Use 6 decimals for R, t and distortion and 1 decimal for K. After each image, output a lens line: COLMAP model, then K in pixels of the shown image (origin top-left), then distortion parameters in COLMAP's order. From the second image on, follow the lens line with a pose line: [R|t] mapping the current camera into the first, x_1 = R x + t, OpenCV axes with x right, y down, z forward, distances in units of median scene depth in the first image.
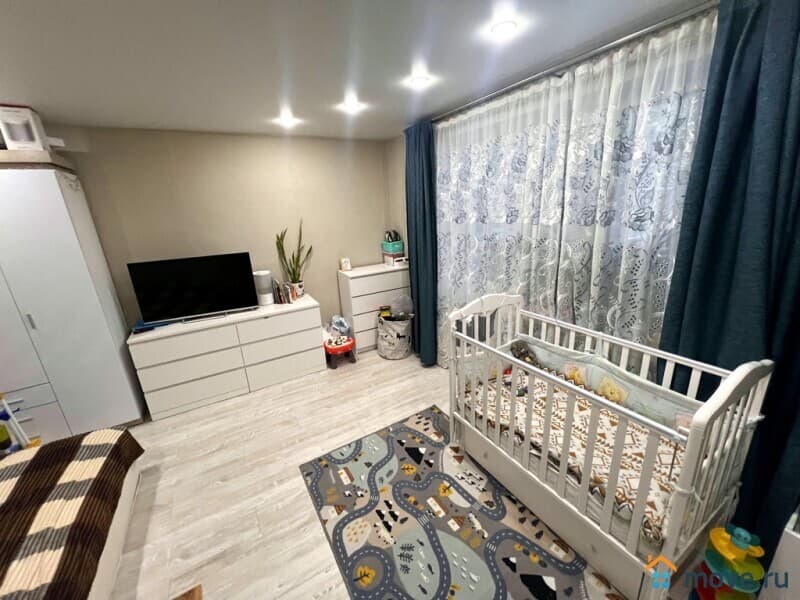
lens RADIAL K [[318.9, 0, 397.9], [0, 318.9, 301.0], [0, 0, 1]] dist [-0.000842, 0.000009]
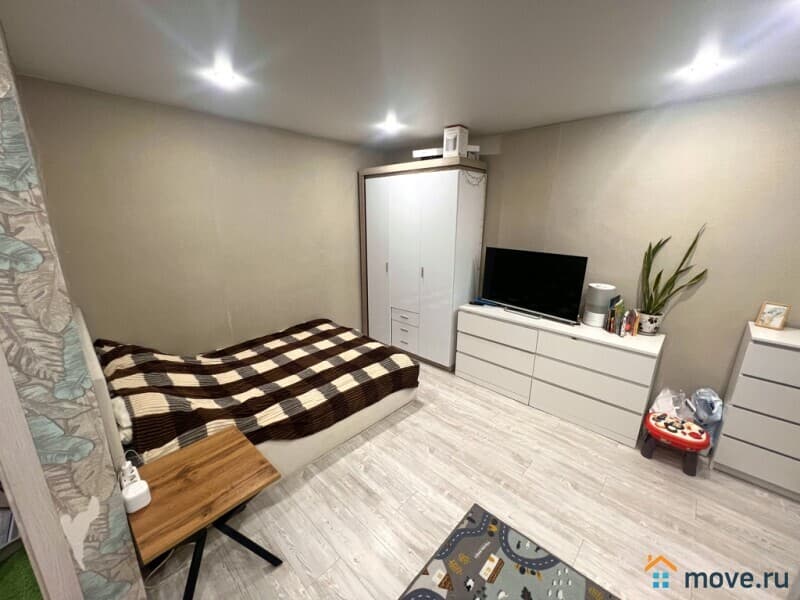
lens RADIAL K [[318.9, 0, 399.4], [0, 318.9, 300.1], [0, 0, 1]] dist [-0.000842, 0.000009]
pose [[0.279348, 0.302517, -0.911290, 0.246518], [-0.307880, 0.927181, 0.213414, -0.105383], [0.909491, 0.220951, 0.352145, 0.400398]]
